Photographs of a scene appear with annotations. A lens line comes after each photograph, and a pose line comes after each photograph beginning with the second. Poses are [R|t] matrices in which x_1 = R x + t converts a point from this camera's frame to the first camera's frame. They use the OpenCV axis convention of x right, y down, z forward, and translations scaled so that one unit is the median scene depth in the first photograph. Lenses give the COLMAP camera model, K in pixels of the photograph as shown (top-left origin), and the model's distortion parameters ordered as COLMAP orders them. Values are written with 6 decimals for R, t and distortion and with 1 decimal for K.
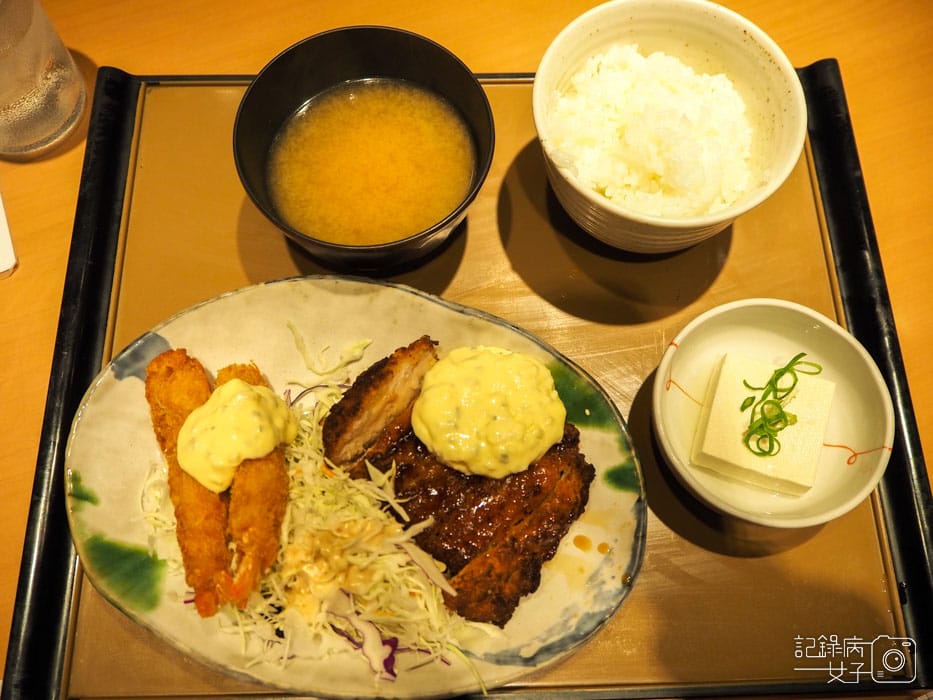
lens RADIAL K [[825.5, 0, 466.5], [0, 825.5, 350.0], [0, 0, 1]] dist [-0.019171, 0.019594]
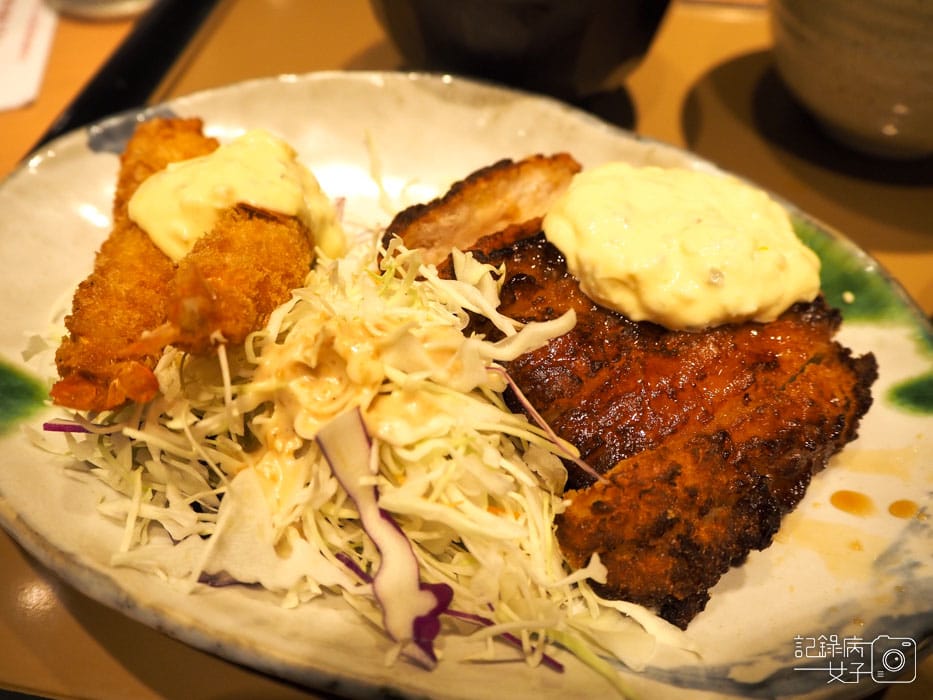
lens RADIAL K [[825.5, 0, 466.5], [0, 825.5, 350.0], [0, 0, 1]] dist [-0.019171, 0.019594]
pose [[0.983365, 0.138031, -0.118070, -0.041038], [-0.173719, 0.904552, -0.389368, 0.401924], [0.053055, 0.403402, 0.913483, 0.533011]]
